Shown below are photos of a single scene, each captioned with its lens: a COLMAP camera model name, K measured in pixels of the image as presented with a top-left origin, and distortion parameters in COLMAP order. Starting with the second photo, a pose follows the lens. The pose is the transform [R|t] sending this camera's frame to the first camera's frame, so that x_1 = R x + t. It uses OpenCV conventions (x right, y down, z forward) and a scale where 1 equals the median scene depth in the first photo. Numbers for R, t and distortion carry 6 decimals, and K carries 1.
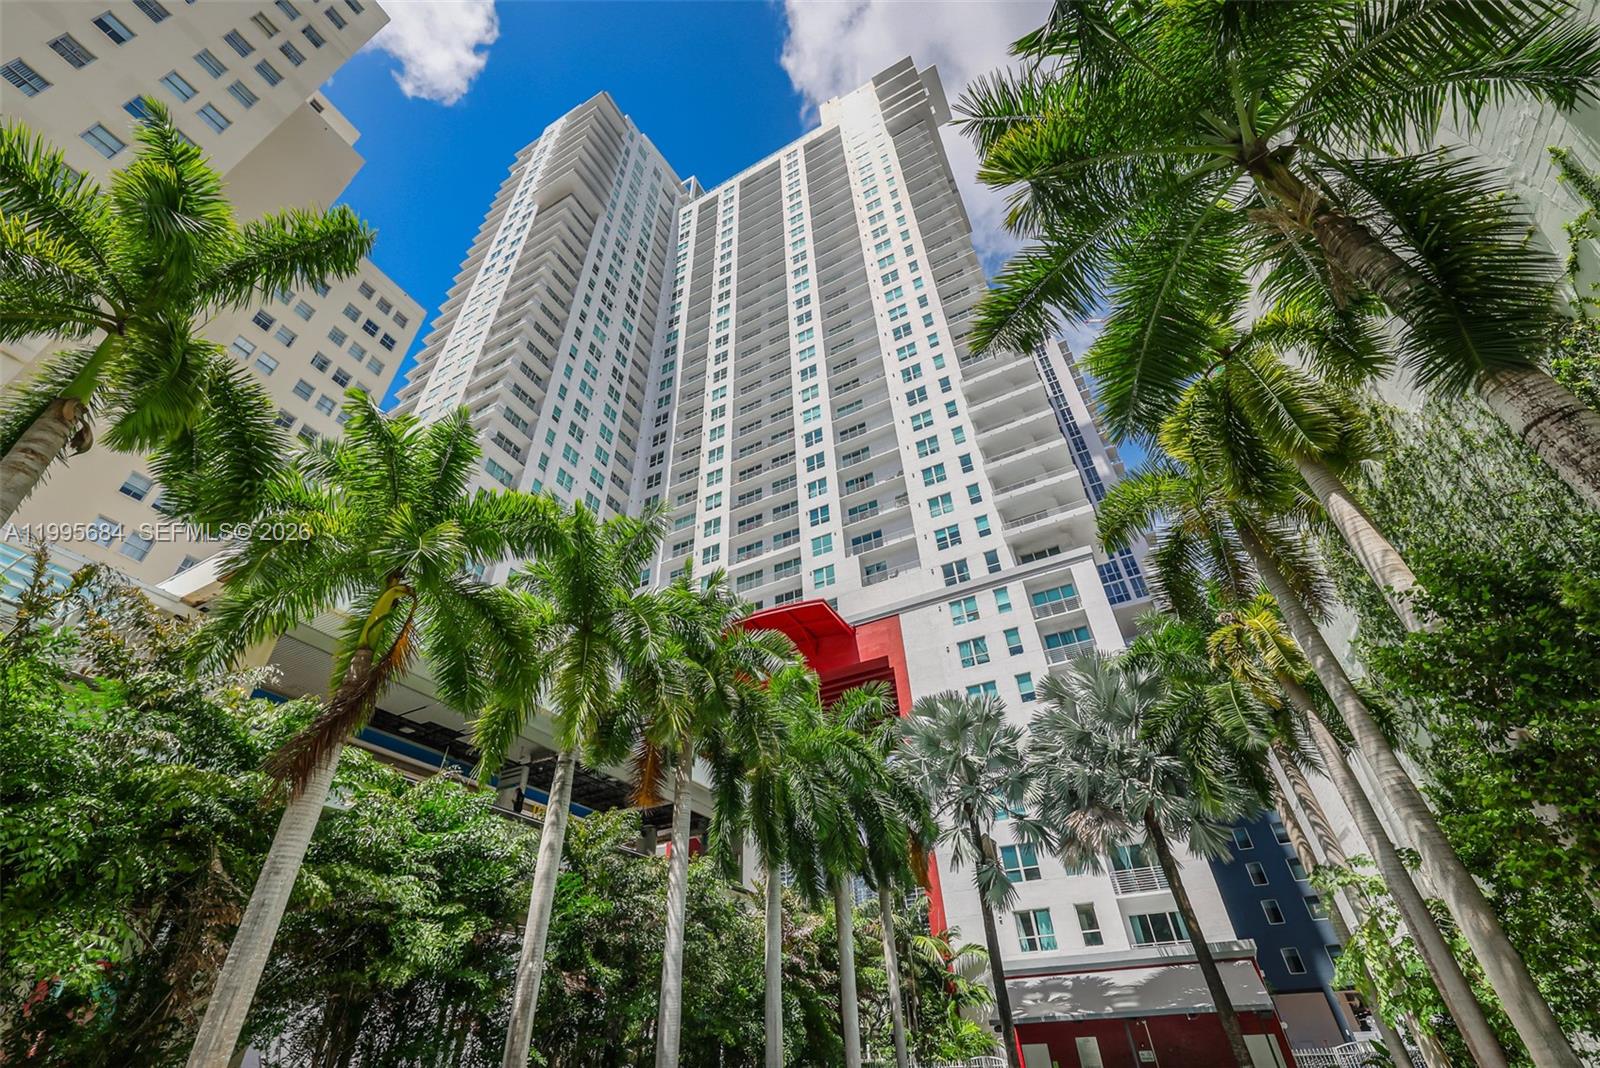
lens RADIAL K [[693.0, 0, 792.6], [0, 693.0, 508.3], [0, 0, 1]] dist [0.001126, -0.000253]
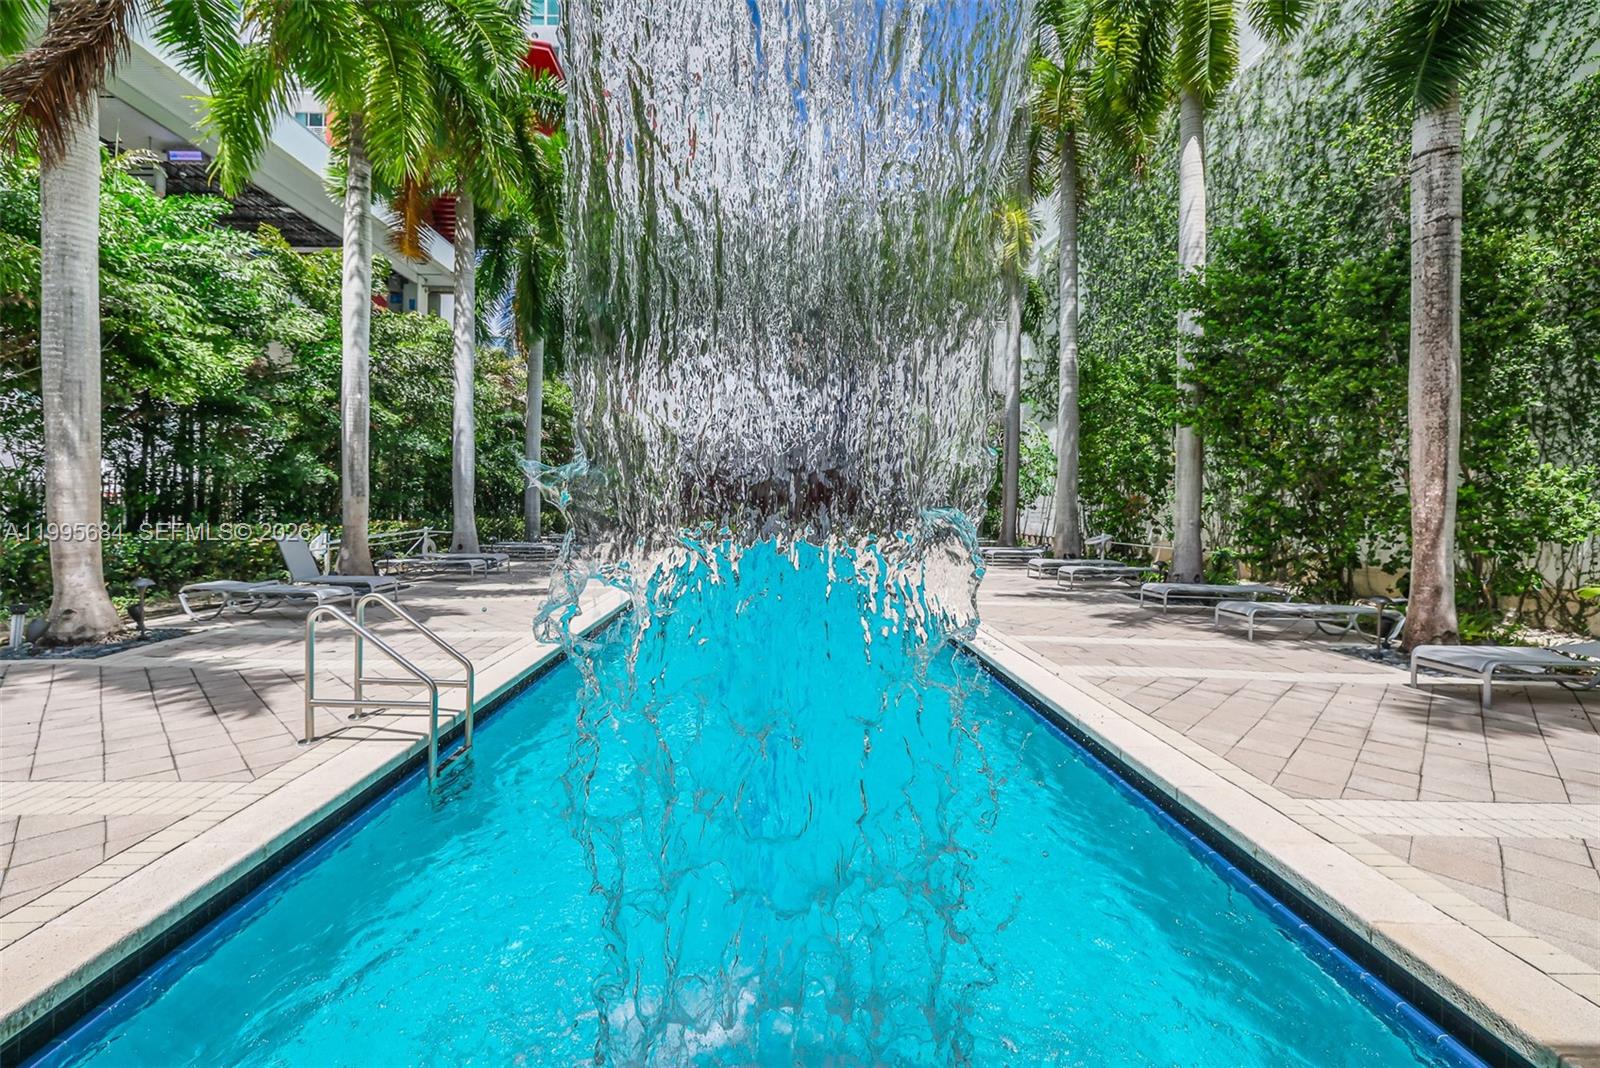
lens RADIAL K [[693.0, 0, 792.6], [0, 693.0, 508.3], [0, 0, 1]] dist [0.001126, -0.000253]
pose [[0.877112, 0.037915, 0.478787, -0.148427], [-0.331543, 0.769059, 0.546469, 0.019871], [-0.347496, -0.638053, 0.687121, 0.005110]]
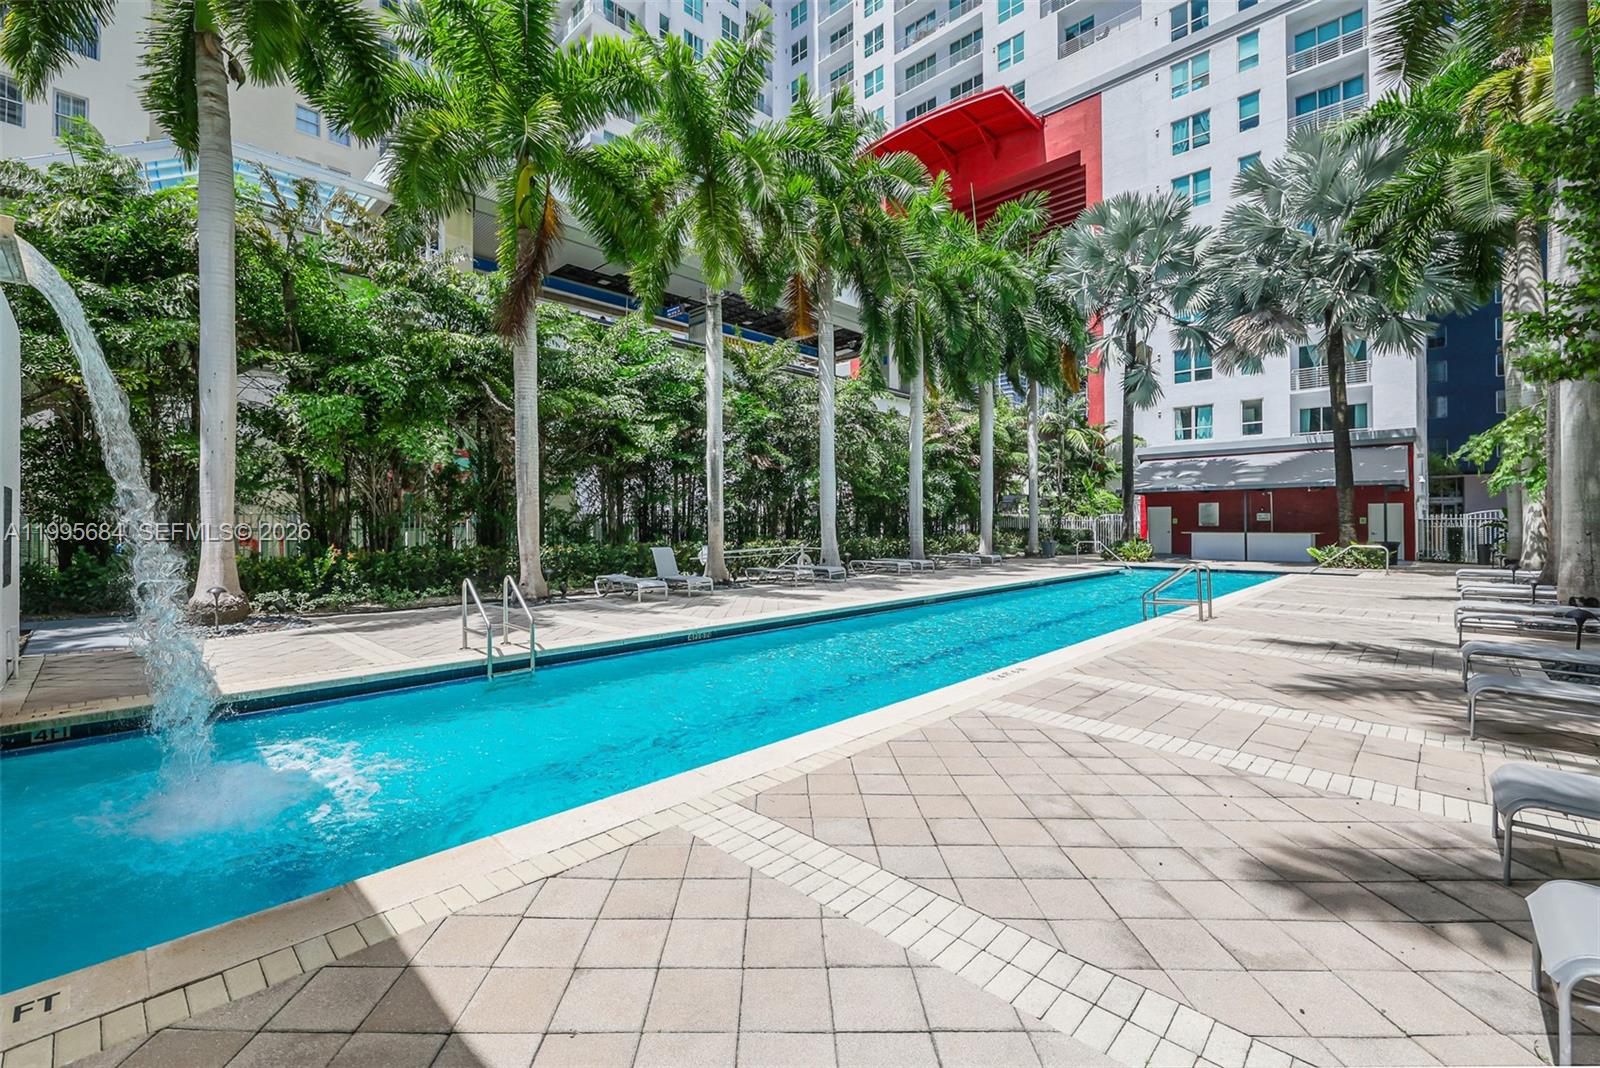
lens RADIAL K [[686.4, 0, 773.3], [0, 686.4, 525.1], [0, 0, 1]] dist [0.003276, 0.000141]
pose [[0.956681, 0.027822, -0.289806, 0.066898], [0.162535, 0.774821, 0.610930, -0.023758], [0.241545, -0.631569, 0.736734, -0.039432]]
